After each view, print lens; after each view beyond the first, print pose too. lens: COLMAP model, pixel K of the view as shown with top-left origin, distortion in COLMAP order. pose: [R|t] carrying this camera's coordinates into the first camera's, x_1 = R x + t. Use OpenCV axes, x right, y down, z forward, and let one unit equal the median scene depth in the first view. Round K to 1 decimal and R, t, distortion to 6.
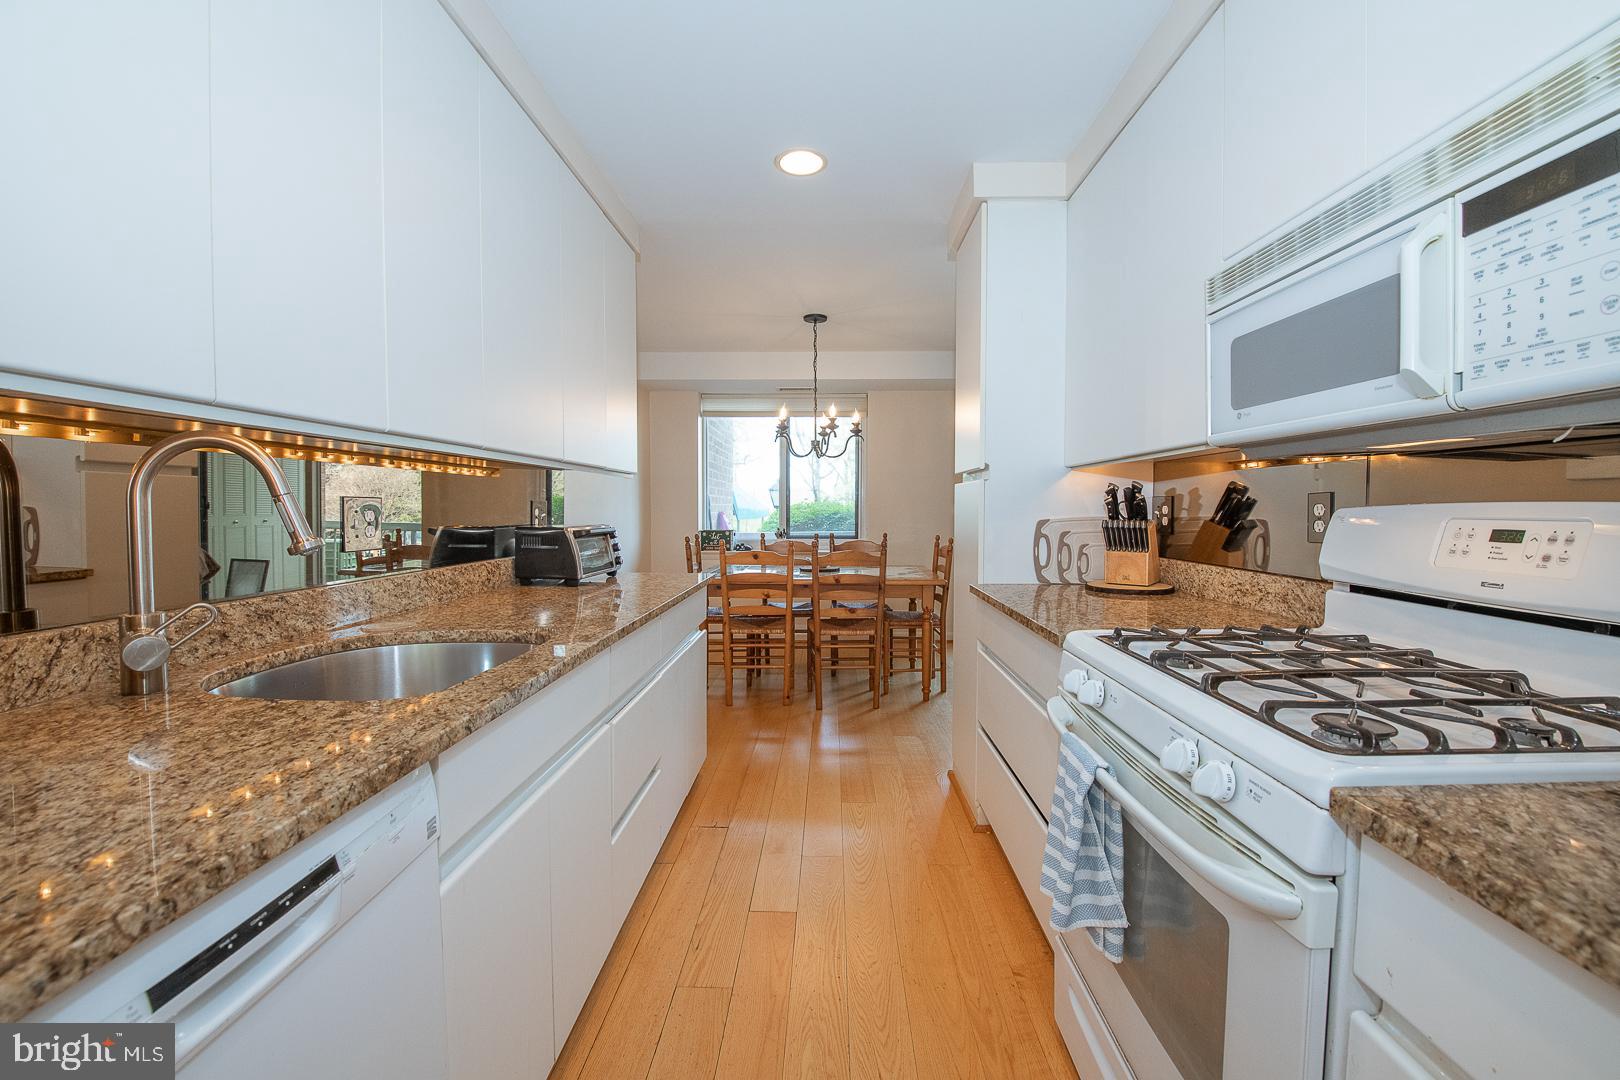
lens RADIAL K [[650.8, 0, 821.4], [0, 650.8, 521.2], [0, 0, 1]] dist [0.000351, -0.000033]
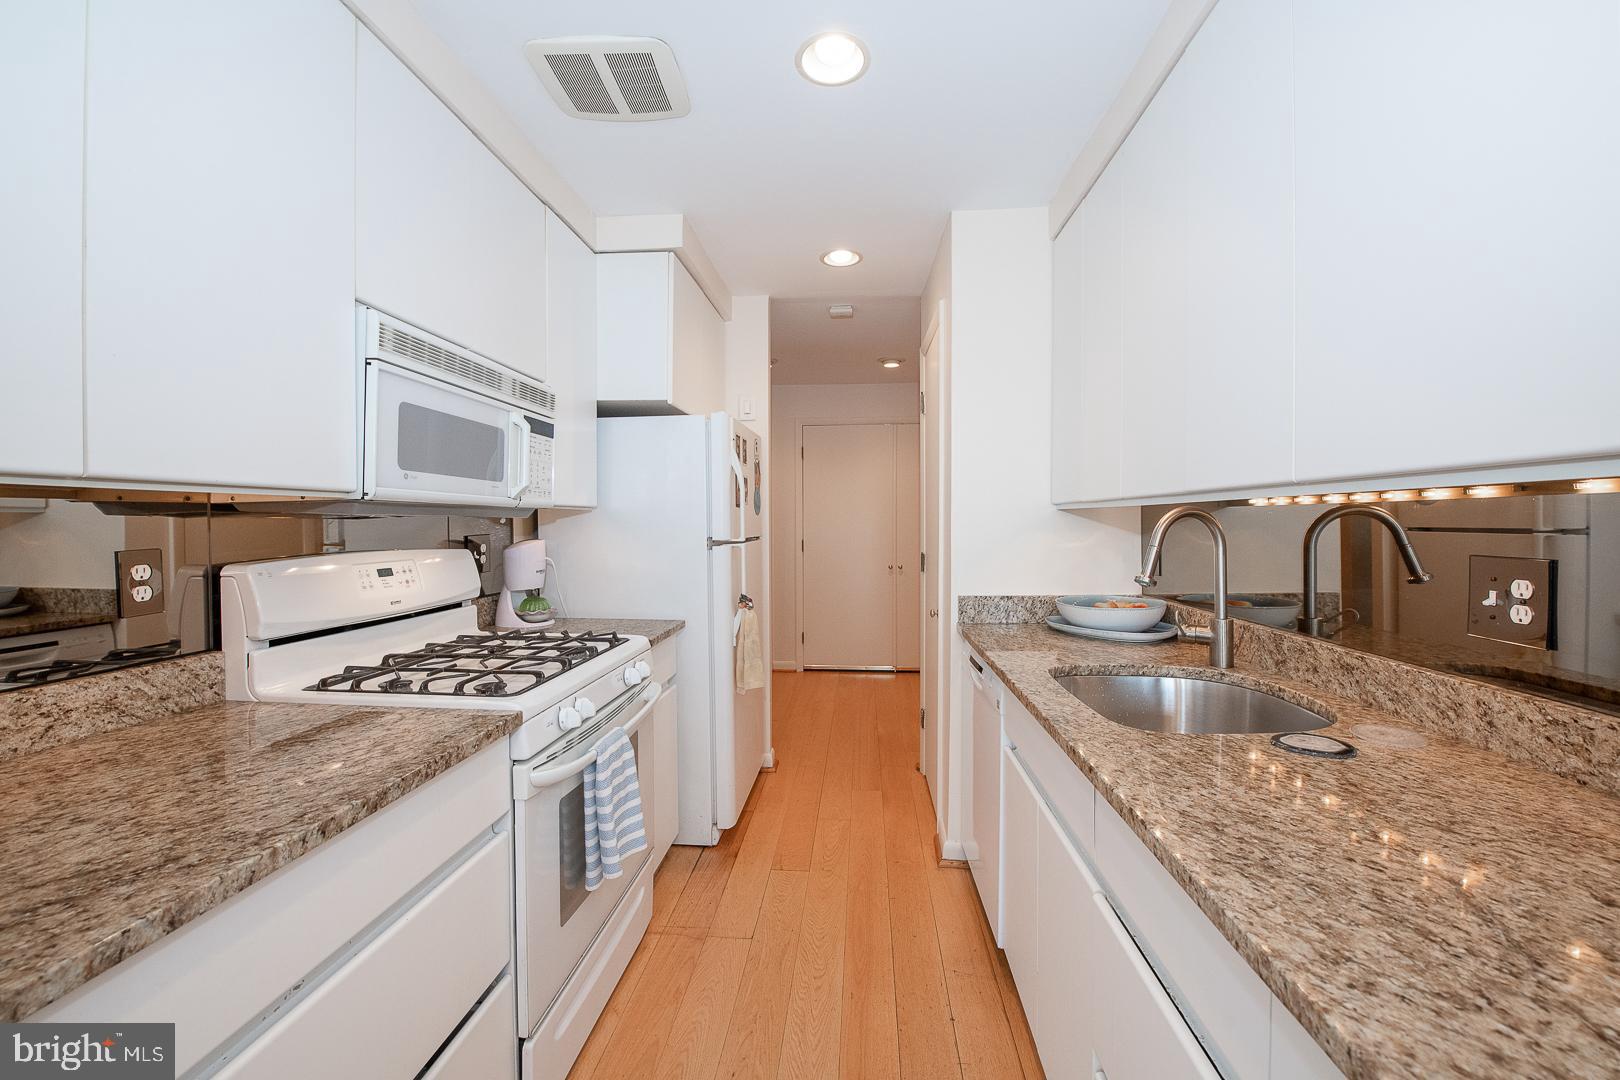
lens RADIAL K [[650.8, 0, 810.7], [0, 650.8, 527.2], [0, 0, 1]] dist [0.000351, -0.000033]
pose [[-0.997642, 0.003317, 0.068556, -0.102476], [0.005292, 0.999576, 0.028643, -0.114411], [-0.068432, 0.028938, -0.997236, 2.207571]]
